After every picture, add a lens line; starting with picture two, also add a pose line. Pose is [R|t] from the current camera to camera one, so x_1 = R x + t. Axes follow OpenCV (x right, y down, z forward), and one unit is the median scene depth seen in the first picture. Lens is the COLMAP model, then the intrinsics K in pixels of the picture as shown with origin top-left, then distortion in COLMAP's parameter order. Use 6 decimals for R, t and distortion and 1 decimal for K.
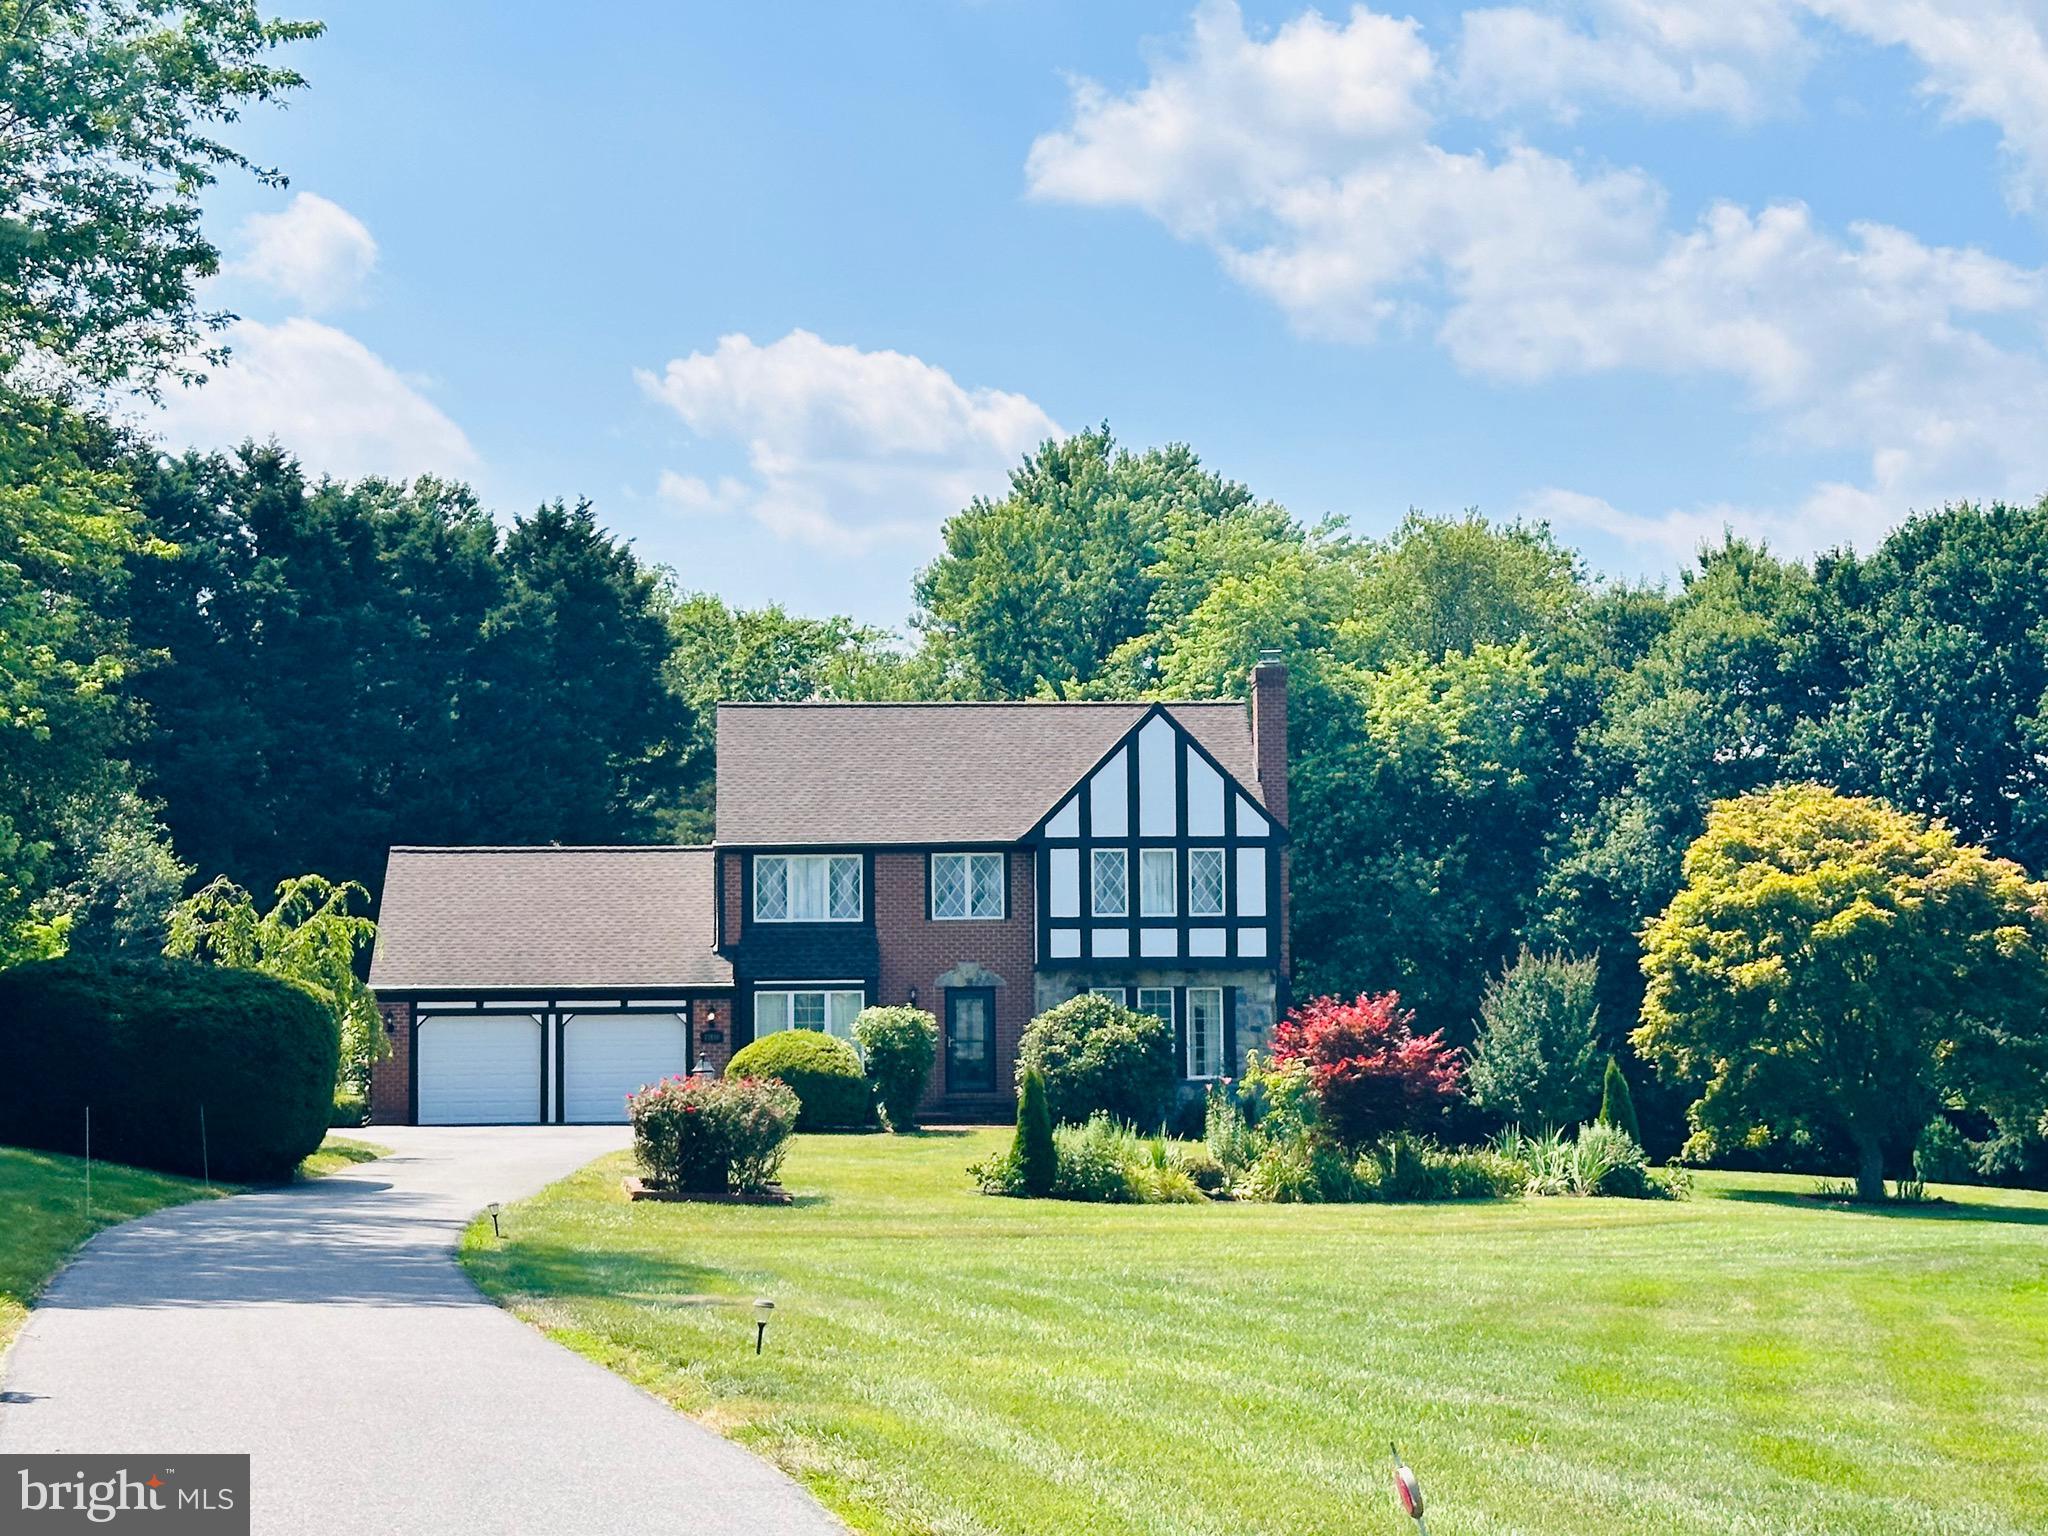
lens RADIAL K [[3704.2, 0, 1024.0], [0, 3704.2, 768.0], [0, 0, 1]] dist [0.005053, 0.056478]
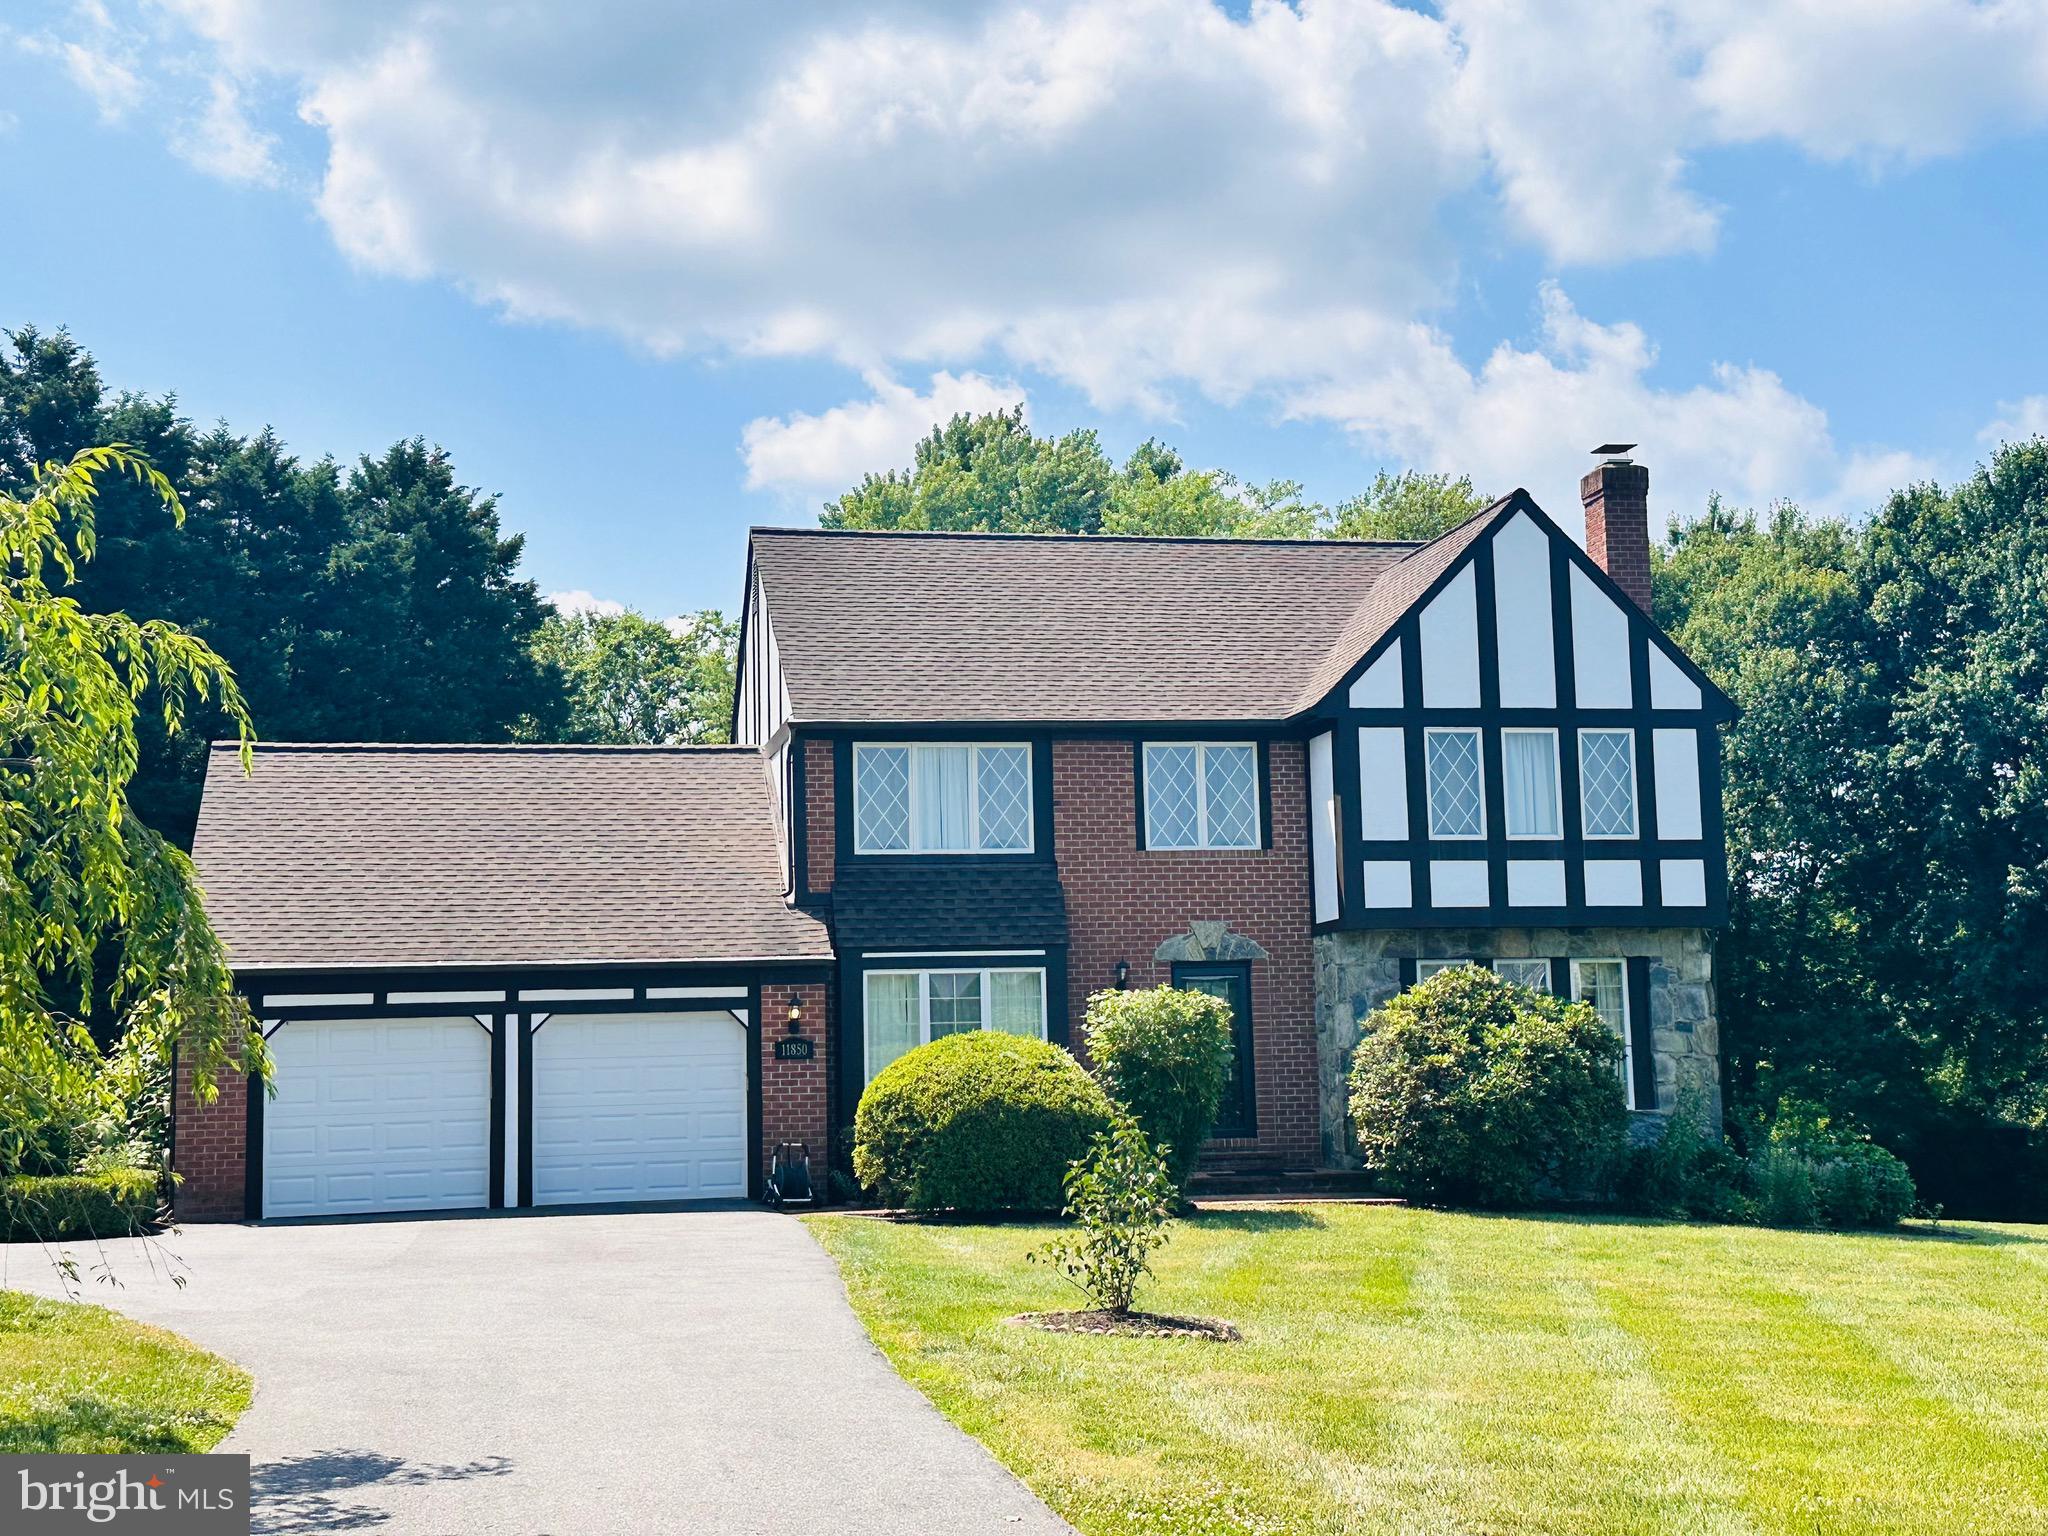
lens RADIAL K [[2567.7, 0, 1023.6], [0, 2567.7, 663.9], [0, 0, 1]] dist [0.052719, -0.037505]
pose [[0.989683, 0.008764, 0.143007, -0.106319], [0.003698, 0.996233, -0.086642, 0.047512], [-0.143228, 0.086277, 0.985922, 0.594180]]
